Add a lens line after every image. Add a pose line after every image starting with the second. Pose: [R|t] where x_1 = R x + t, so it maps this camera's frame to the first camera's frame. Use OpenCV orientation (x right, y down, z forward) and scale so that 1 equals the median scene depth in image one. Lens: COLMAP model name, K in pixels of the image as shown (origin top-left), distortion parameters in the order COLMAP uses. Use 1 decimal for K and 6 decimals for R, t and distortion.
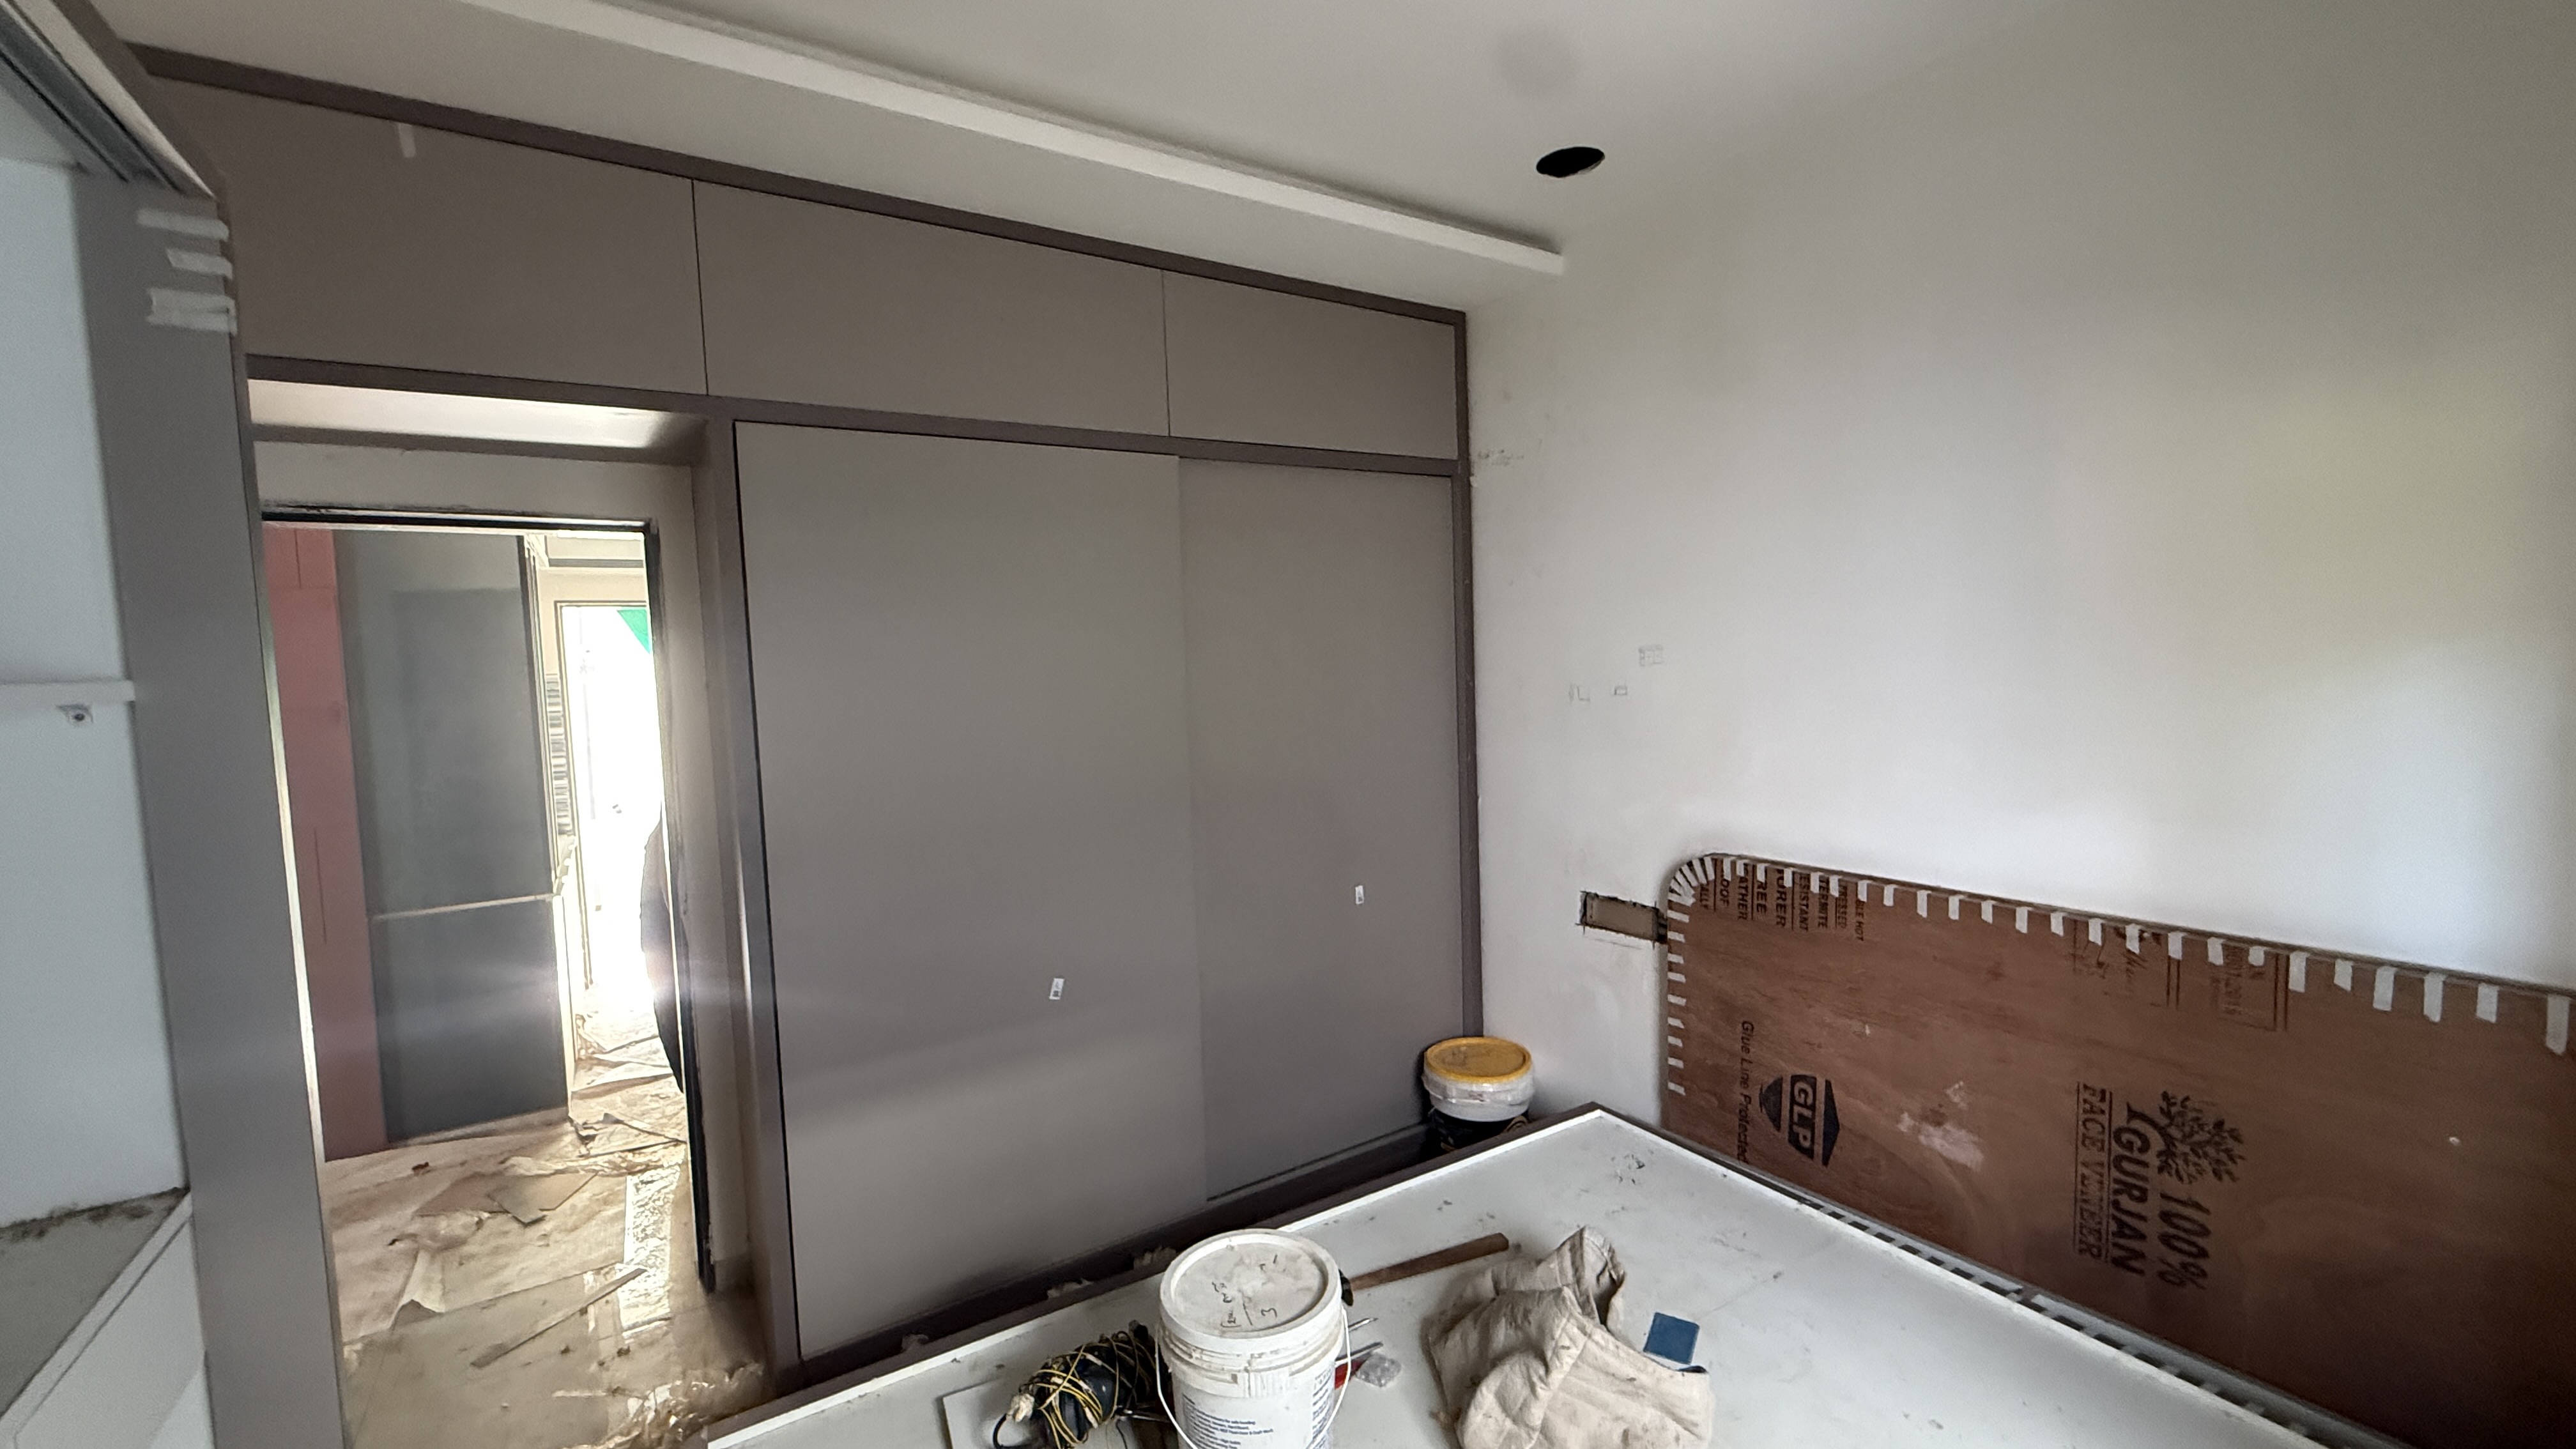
lens RADIAL K [[1053.3, 0, 1297.6], [0, 1053.3, 736.4], [0, 0, 1]] dist [-0.001498, -0.000135]
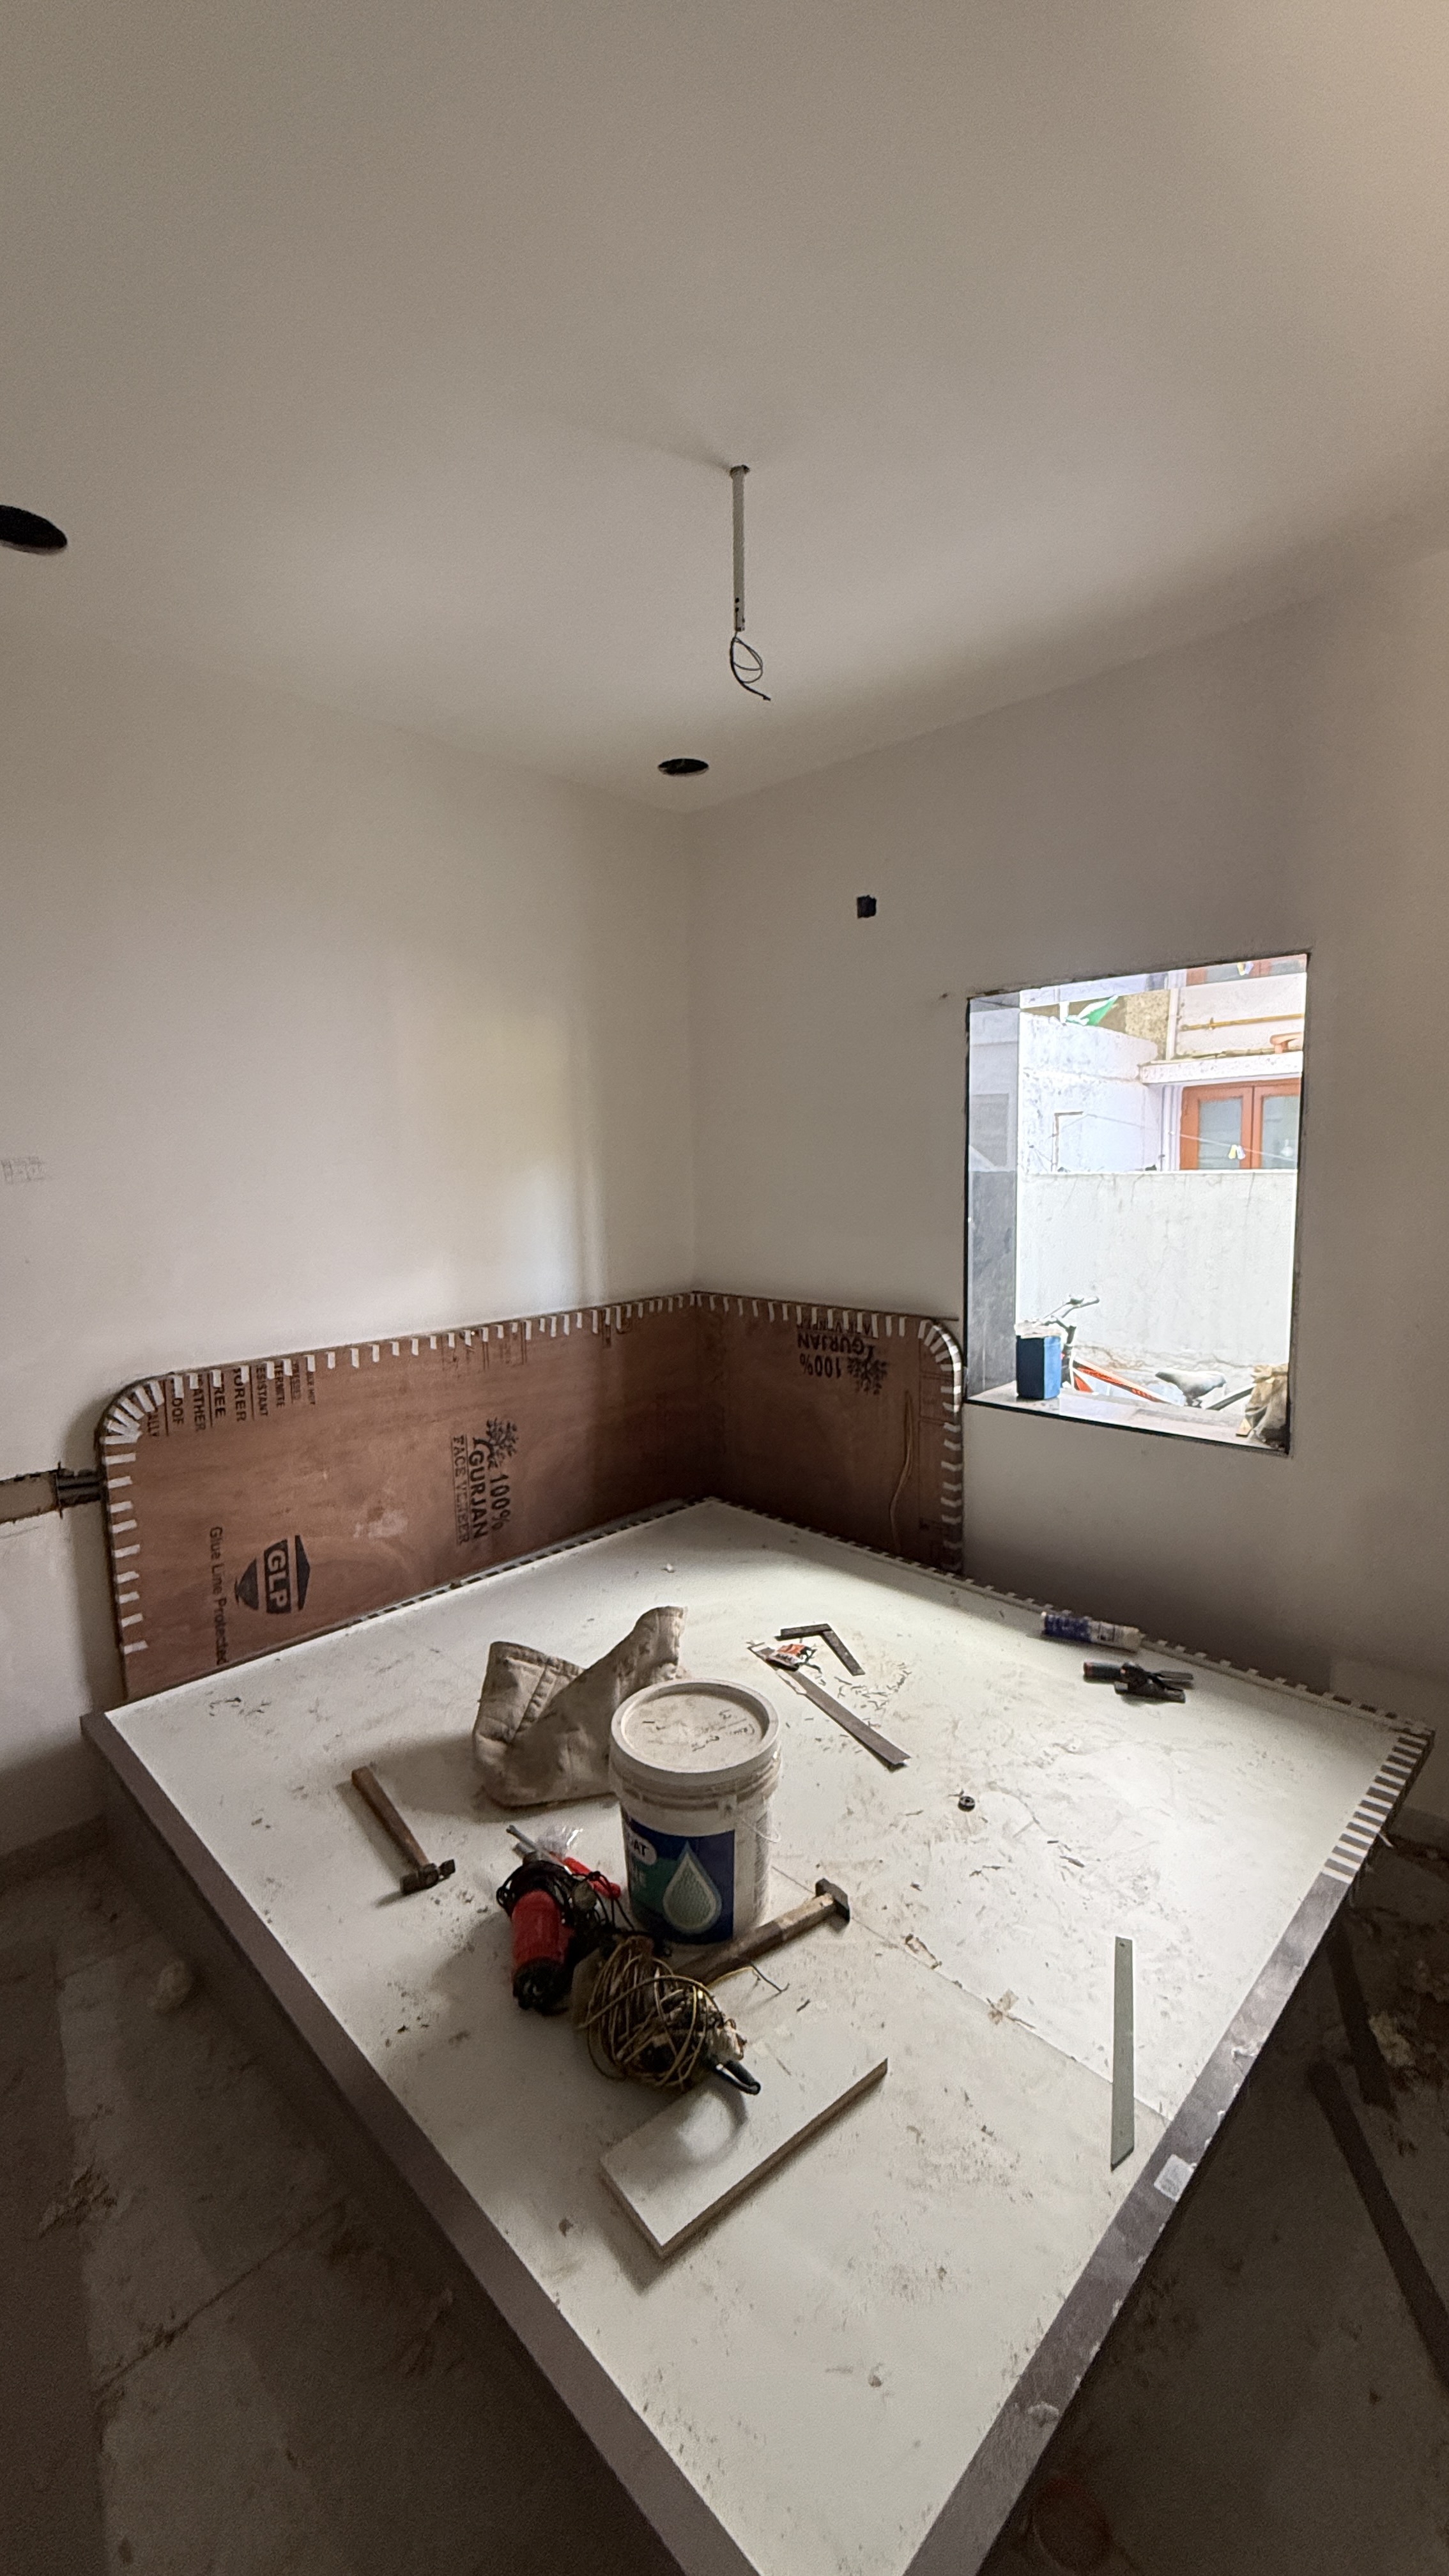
lens RADIAL K [[1053.3, 0, 732.8], [0, 1053.3, 1277.8], [0, 0, 1]] dist [-0.001498, -0.000135]
pose [[-0.268109, -0.079250, 0.960124, -0.713891], [0.099541, 0.988998, 0.109429, -0.032806], [-0.958232, 0.124911, -0.257270, 0.801328]]
